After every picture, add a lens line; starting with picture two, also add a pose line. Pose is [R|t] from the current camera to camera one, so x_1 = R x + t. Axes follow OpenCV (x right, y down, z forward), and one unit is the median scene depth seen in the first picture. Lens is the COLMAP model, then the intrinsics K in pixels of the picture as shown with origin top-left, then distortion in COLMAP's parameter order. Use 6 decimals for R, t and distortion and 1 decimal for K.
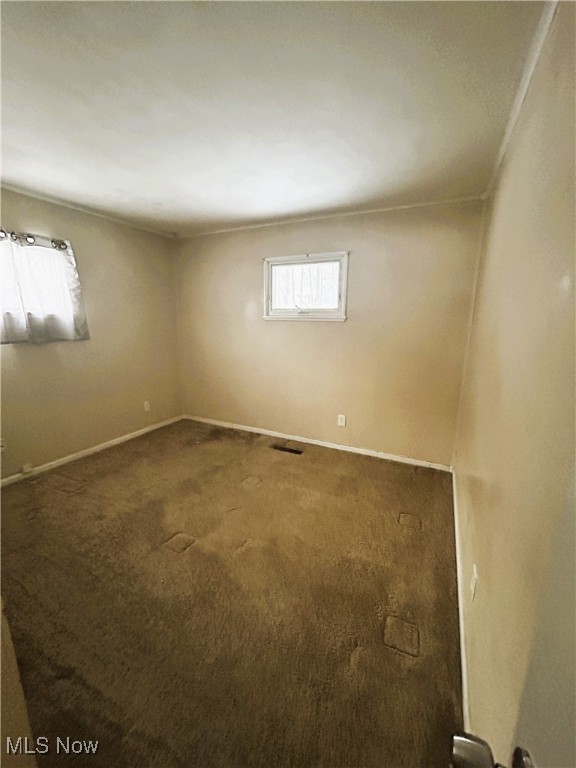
lens RADIAL K [[311.6, 0, 287.4], [0, 311.6, 382.7], [0, 0, 1]] dist [-0.002983, 0.002096]
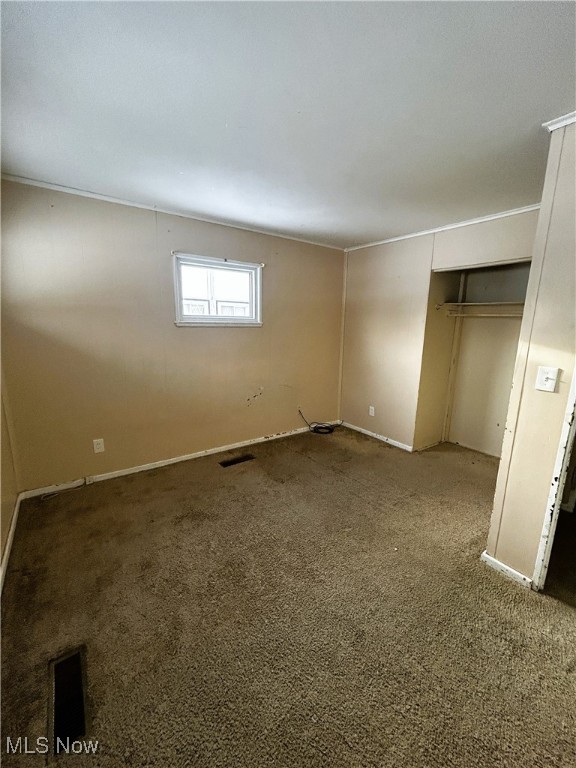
lens RADIAL K [[311.6, 0, 288.9], [0, 311.6, 383.2], [0, 0, 1]] dist [-0.002983, 0.002096]
pose [[0.448270, -0.175337, 0.876533, -0.730744], [0.179255, 0.978288, 0.104018, -0.089942], [-0.875740, 0.110495, 0.469968, 0.381254]]
